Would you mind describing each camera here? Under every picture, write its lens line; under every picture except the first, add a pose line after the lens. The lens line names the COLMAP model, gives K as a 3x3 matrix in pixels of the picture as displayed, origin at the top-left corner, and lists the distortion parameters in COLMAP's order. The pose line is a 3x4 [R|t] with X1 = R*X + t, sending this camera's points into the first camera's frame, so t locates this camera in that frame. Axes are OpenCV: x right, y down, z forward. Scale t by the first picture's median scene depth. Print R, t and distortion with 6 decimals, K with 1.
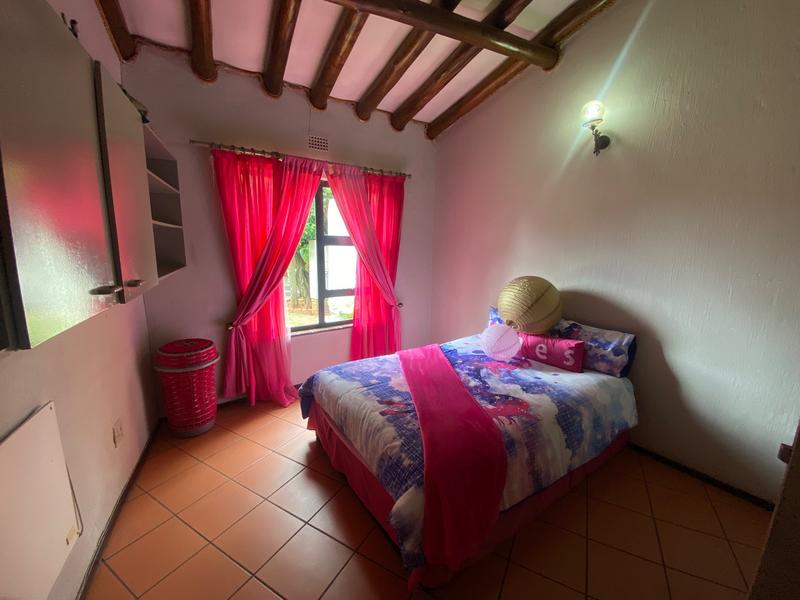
lens RADIAL K [[328.3, 0, 400.0], [0, 328.3, 300.0], [0, 0, 1]] dist [-0.035222, 0.000033]
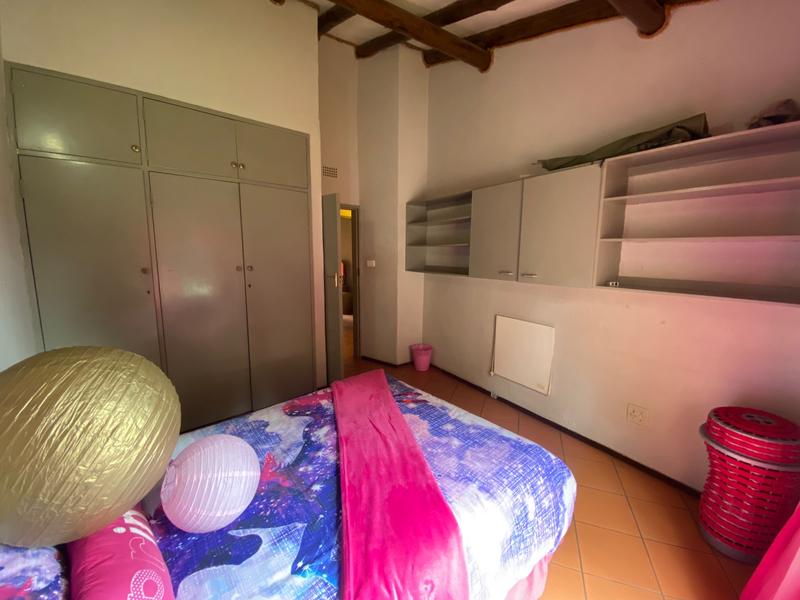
lens RADIAL K [[328.3, 0, 400.0], [0, 328.3, 300.0], [0, 0, 1]] dist [-0.035222, 0.000033]
pose [[-0.990734, -0.004121, -0.135752, 0.135531], [-0.044393, 0.954462, 0.295011, -0.255279], [0.128355, 0.298304, -0.945801, 1.513990]]
